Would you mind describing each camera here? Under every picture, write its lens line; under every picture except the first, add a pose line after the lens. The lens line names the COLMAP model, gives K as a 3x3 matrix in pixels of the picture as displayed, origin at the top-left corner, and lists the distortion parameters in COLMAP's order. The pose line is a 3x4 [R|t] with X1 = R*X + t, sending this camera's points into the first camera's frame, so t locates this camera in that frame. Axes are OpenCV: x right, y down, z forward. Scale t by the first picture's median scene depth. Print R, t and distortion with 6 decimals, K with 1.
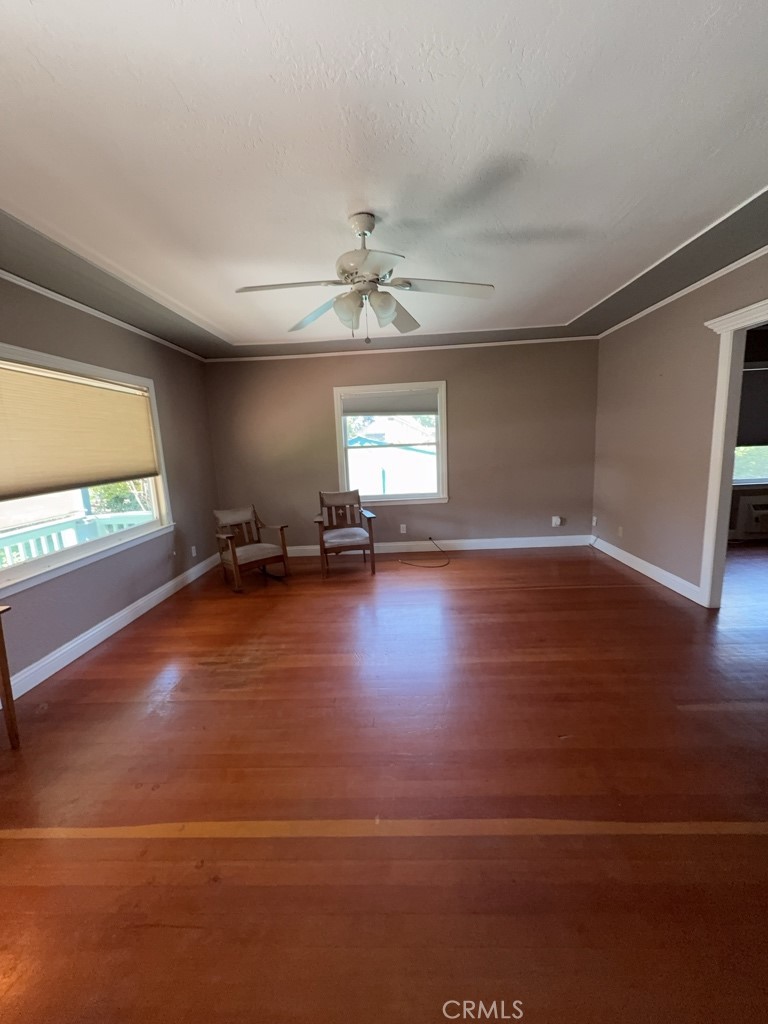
lens RADIAL K [[410.8, 0, 384.6], [0, 410.8, 512.5], [0, 0, 1]] dist [0.002501, 0.000118]
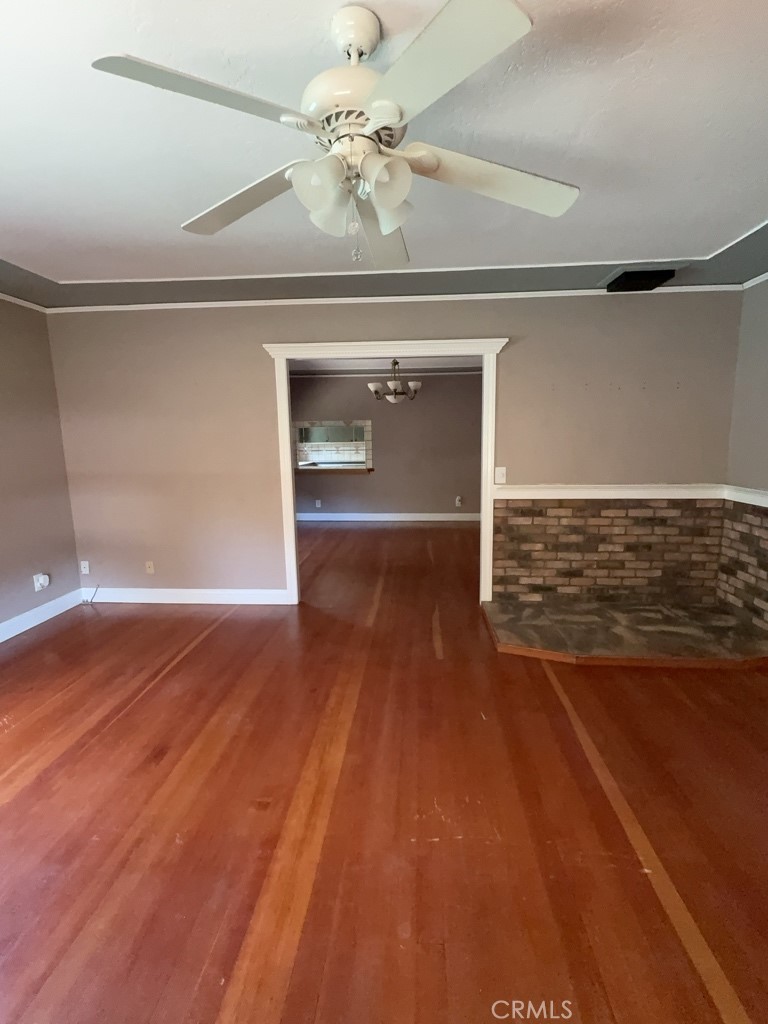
lens RADIAL K [[486.1, 0, 384.6], [0, 486.1, 511.0], [0, 0, 1]] dist [0.000150, -0.000330]
pose [[0.043287, -0.100304, 0.994015, -0.426249], [0.184082, 0.978713, 0.090743, -0.079681], [-0.981957, 0.179052, 0.060830, 0.584595]]
